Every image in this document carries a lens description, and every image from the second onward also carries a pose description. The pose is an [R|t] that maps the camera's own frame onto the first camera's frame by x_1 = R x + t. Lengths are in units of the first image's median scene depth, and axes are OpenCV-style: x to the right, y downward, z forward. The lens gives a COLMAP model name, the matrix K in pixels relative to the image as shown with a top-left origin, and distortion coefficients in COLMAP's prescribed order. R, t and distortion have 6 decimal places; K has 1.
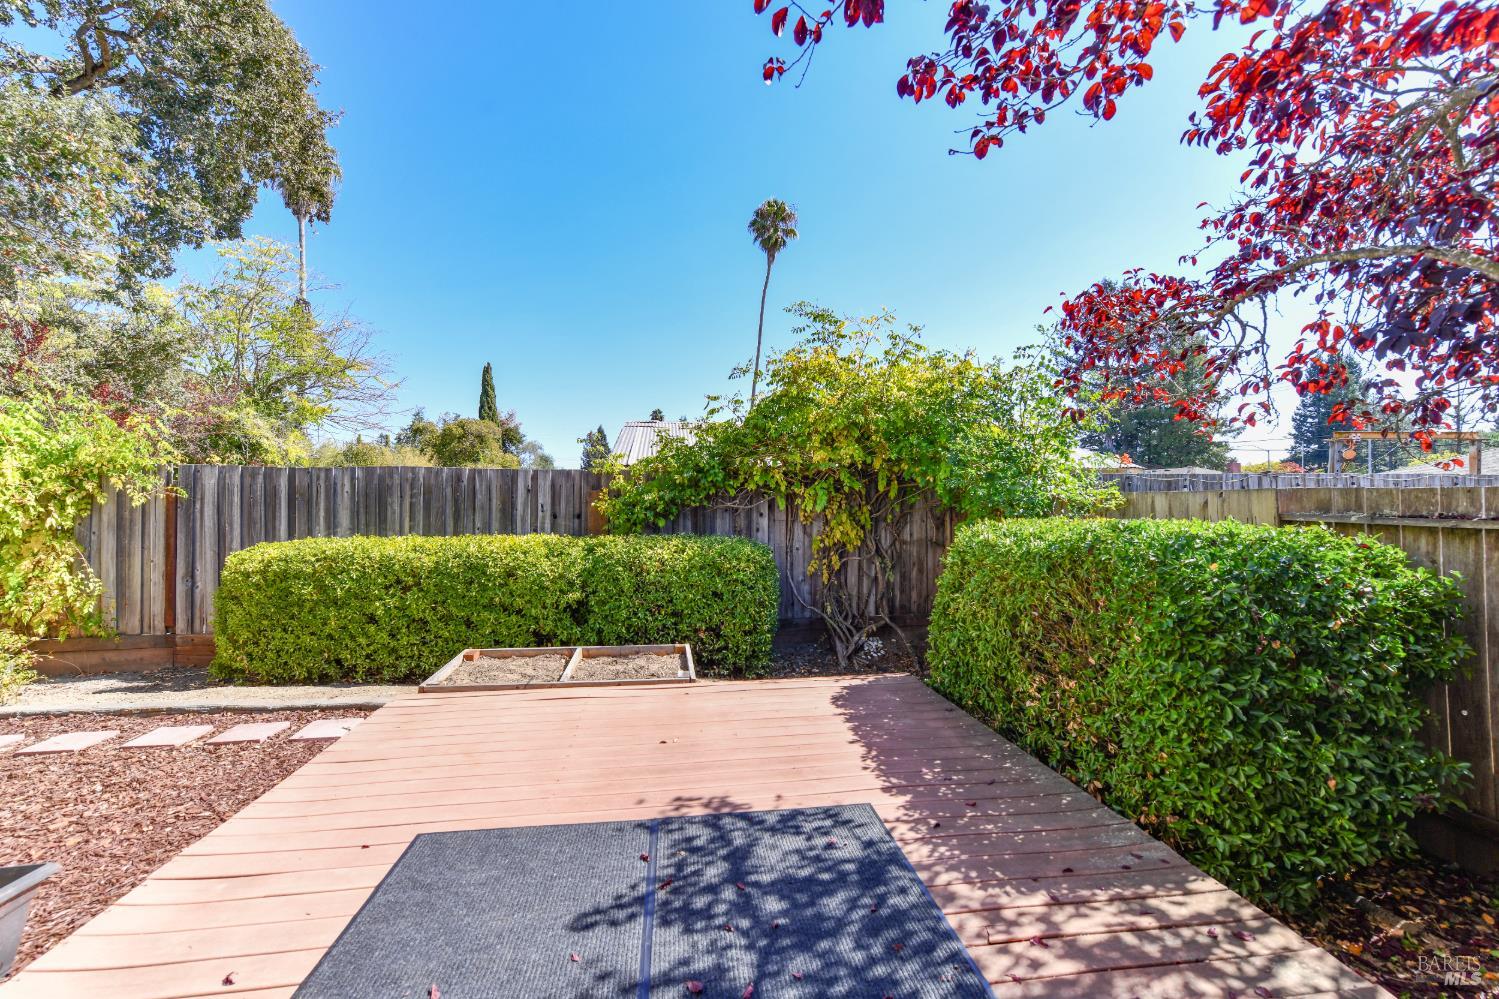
lens RADIAL K [[623.4, 0, 747.4], [0, 623.4, 511.9], [0, 0, 1]] dist [0.003381, -0.001253]
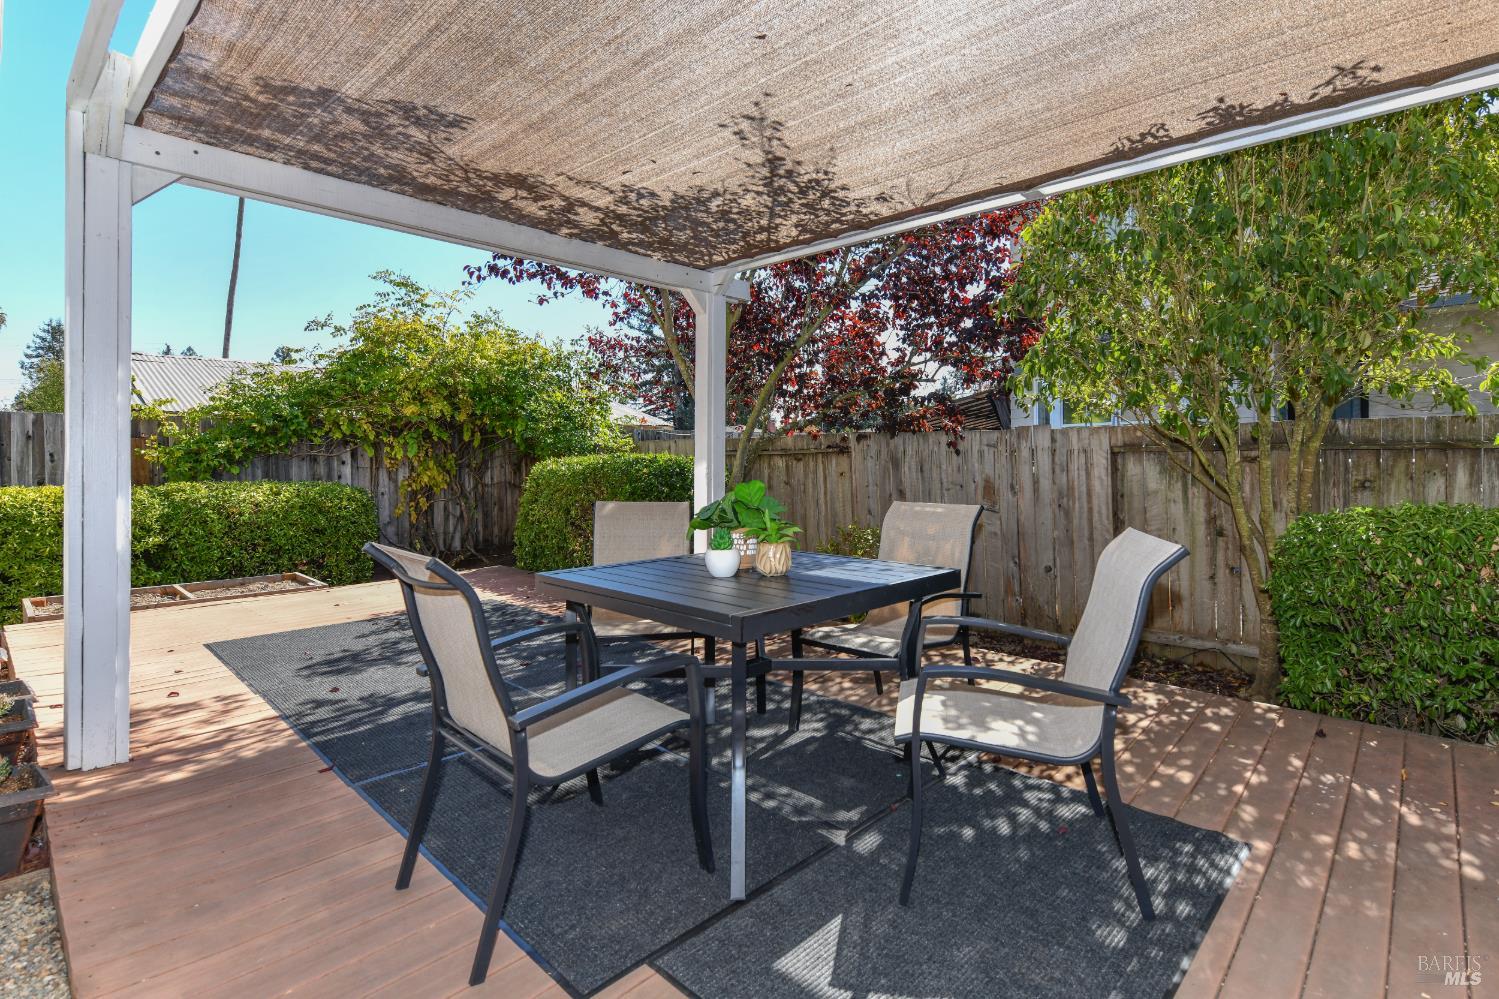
lens RADIAL K [[700.2, 0, 791.8], [0, 700.2, 472.0], [0, 0, 1]] dist [0.000096, 0.000407]
pose [[0.774627, -0.020933, 0.632072, -0.159226], [0.019131, 0.999770, 0.009665, 0.026847], [-0.632129, 0.004606, 0.774850, -0.452268]]
